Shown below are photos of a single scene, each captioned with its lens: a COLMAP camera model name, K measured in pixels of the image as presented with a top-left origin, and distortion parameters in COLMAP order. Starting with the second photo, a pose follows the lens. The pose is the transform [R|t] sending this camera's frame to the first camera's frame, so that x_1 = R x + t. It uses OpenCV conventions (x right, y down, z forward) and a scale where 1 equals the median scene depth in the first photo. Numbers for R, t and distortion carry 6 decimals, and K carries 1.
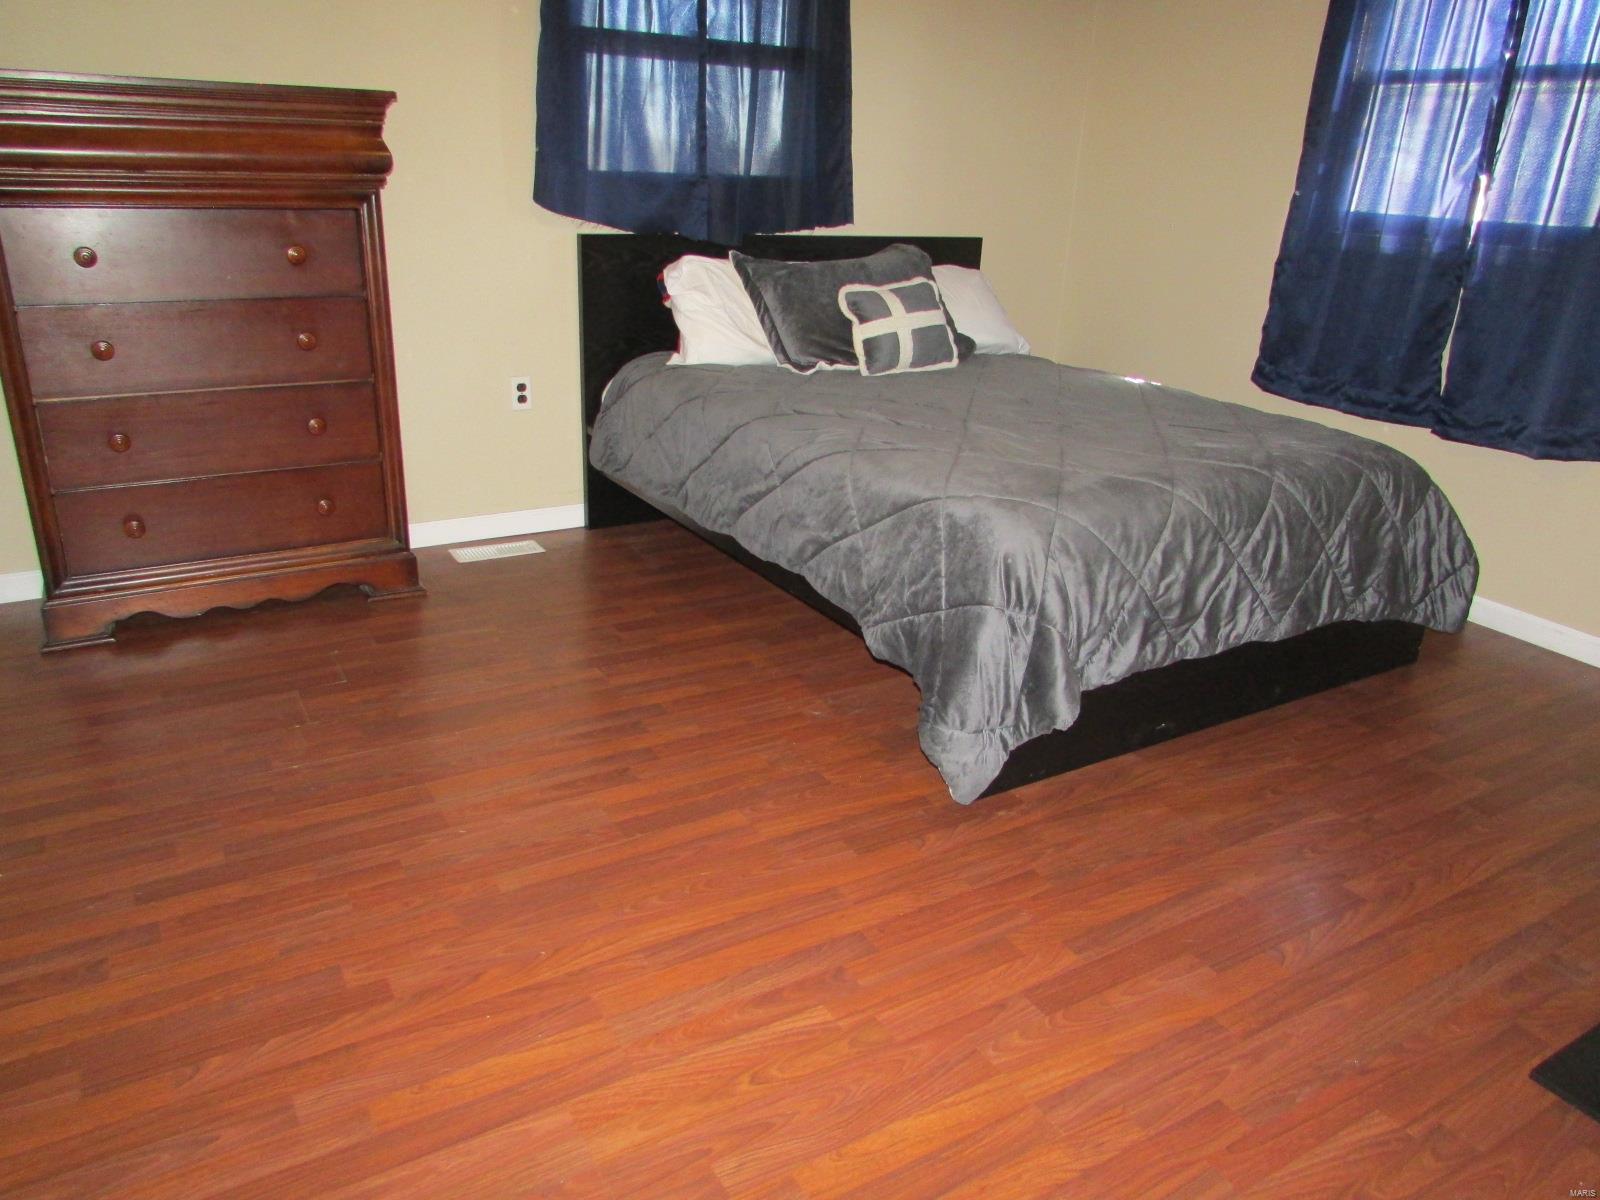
lens RADIAL K [[1144.2, 0, 806.2], [0, 1144.2, 606.2], [0, 0, 1]] dist [-0.017971, 0.001473]
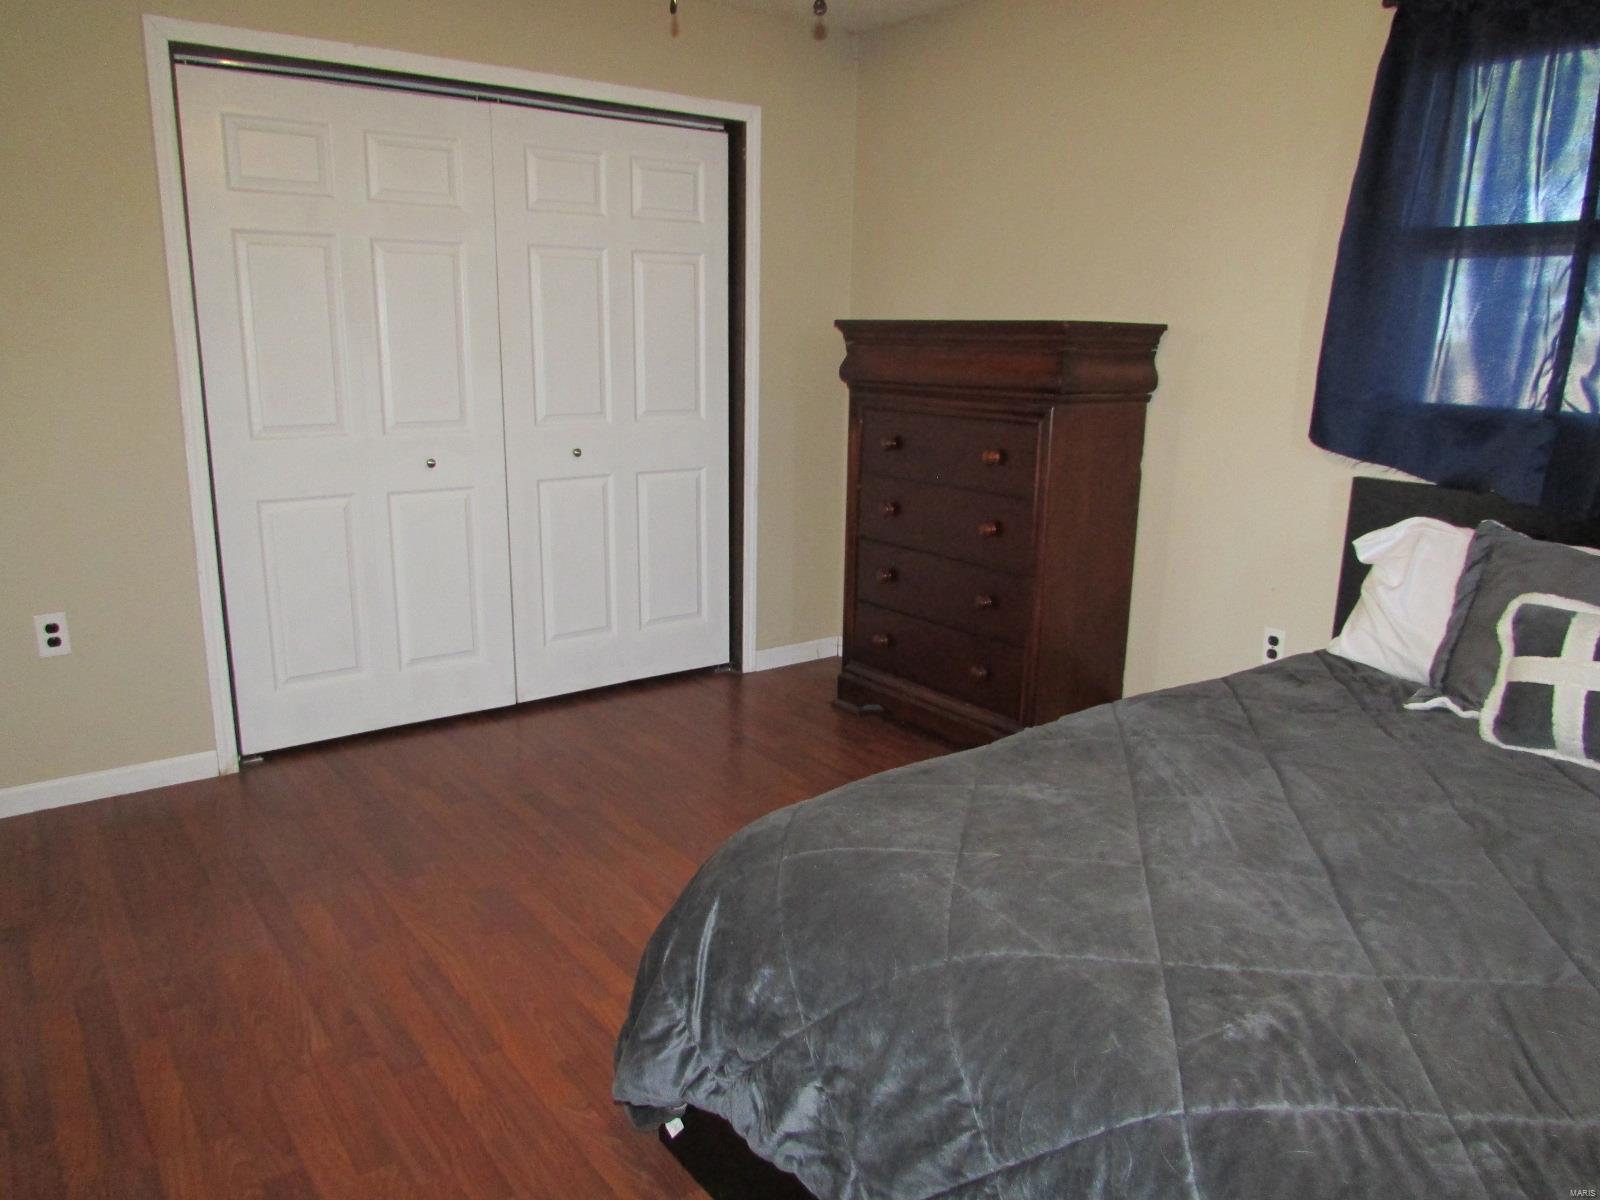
lens RADIAL K [[1144.2, 0, 806.2], [0, 1144.2, 606.2], [0, 0, 1]] dist [-0.017971, 0.001473]
pose [[0.101784, 0.190408, -0.976414, 0.596357], [-0.382144, 0.913689, 0.138340, -0.219743], [0.918480, 0.359050, 0.165763, 0.580902]]
